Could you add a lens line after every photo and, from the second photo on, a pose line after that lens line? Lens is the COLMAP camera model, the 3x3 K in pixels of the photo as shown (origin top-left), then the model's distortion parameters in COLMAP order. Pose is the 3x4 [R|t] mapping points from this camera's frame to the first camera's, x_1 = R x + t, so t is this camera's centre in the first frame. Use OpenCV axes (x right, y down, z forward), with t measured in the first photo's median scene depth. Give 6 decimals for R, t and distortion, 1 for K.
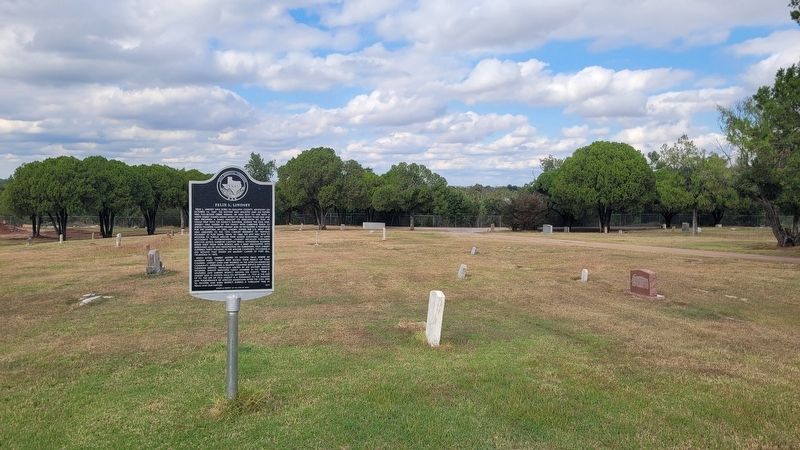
lens RADIAL K [[604.6, 0, 397.6], [0, 604.6, 224.3], [0, 0, 1]] dist [0.041189, -0.030637]
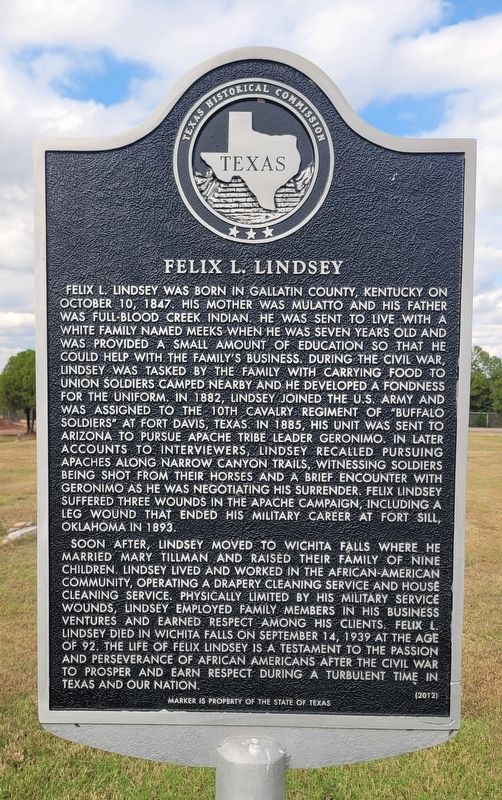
lens RADIAL K [[599.1, 0, 248.3], [0, 599.1, 446.0], [0, 0, 1]] dist [-0.008428, -0.001373]
pose [[0.969849, 0.017984, -0.243040, -0.226293], [-0.009503, 0.999306, 0.036026, 0.016684], [0.243520, -0.032631, 0.969347, 0.814227]]
